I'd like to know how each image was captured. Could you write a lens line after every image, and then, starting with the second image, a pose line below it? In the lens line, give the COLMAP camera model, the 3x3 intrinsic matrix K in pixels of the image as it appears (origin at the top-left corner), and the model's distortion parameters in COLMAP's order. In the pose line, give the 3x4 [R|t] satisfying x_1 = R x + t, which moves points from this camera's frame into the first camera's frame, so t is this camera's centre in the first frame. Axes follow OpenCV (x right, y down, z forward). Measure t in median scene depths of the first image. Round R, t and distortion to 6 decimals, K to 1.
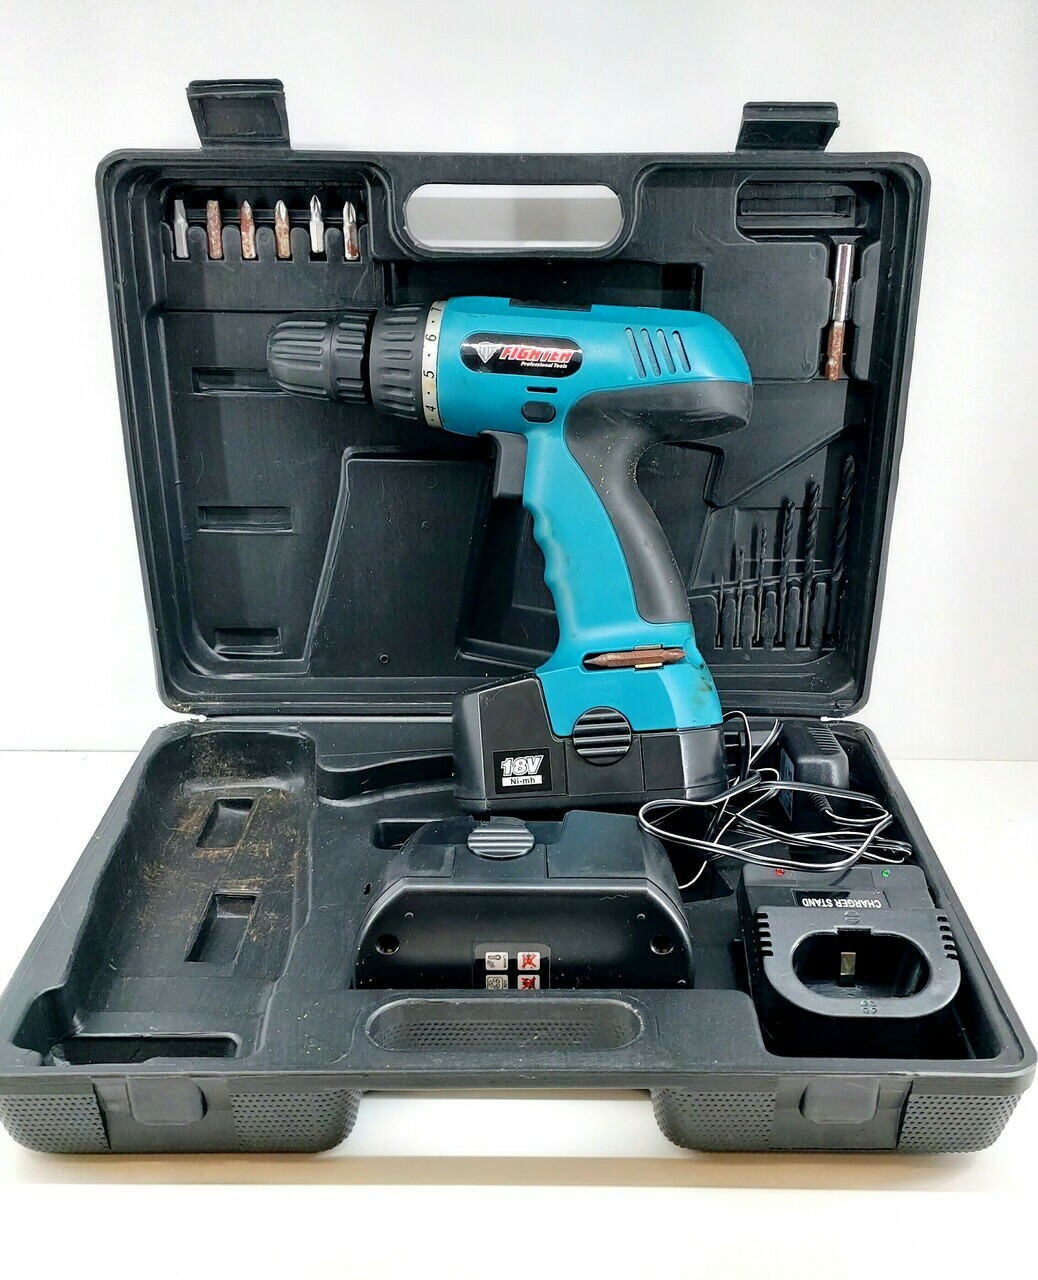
lens RADIAL K [[1630.3, 0, 516.7], [0, 1630.3, 690.0], [0, 0, 1]] dist [0.097712, 0.005150]
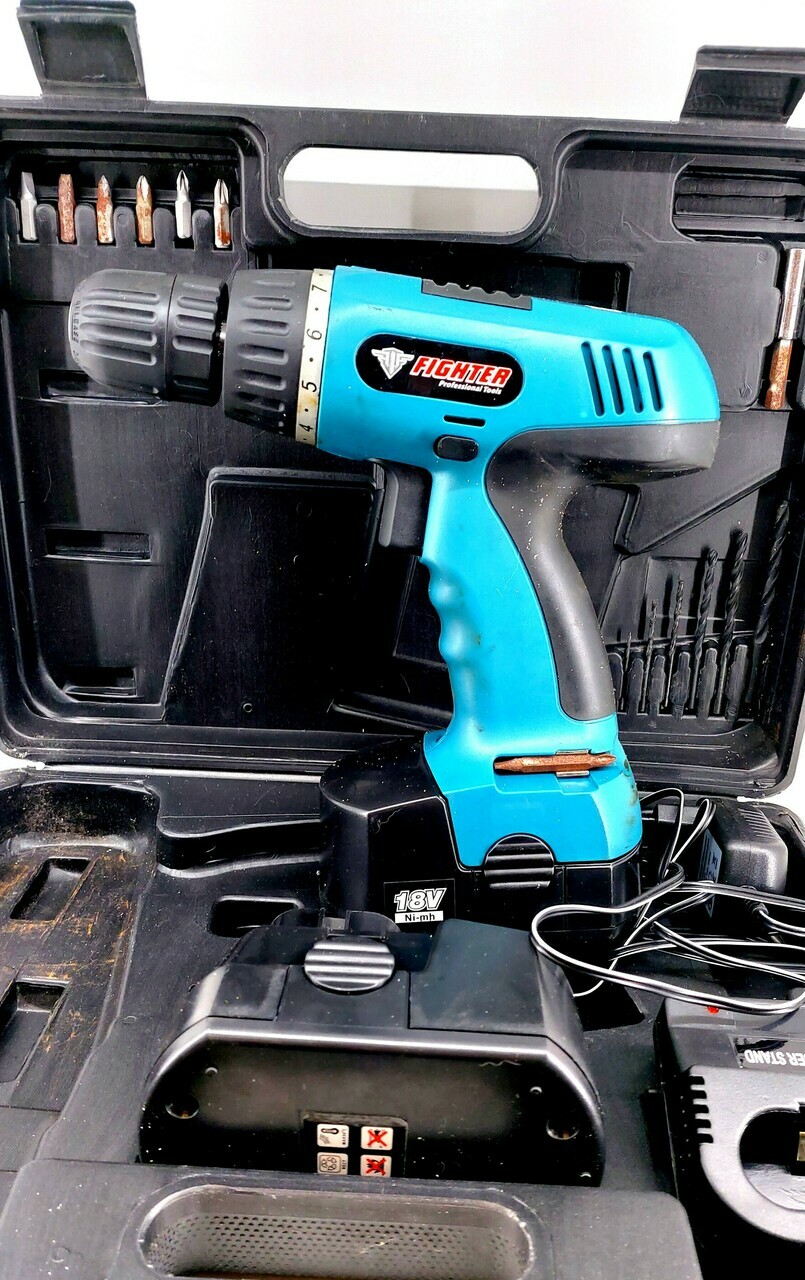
lens RADIAL K [[1245.2, 0, 361.5], [0, 1245.2, 691.3], [0, 0, 1]] dist [0.047087, -0.025117]
pose [[0.997950, 0.044583, -0.045907, 0.013747], [-0.045971, 0.998503, -0.029634, -0.012048], [0.044517, 0.031683, 0.998506, 0.351381]]
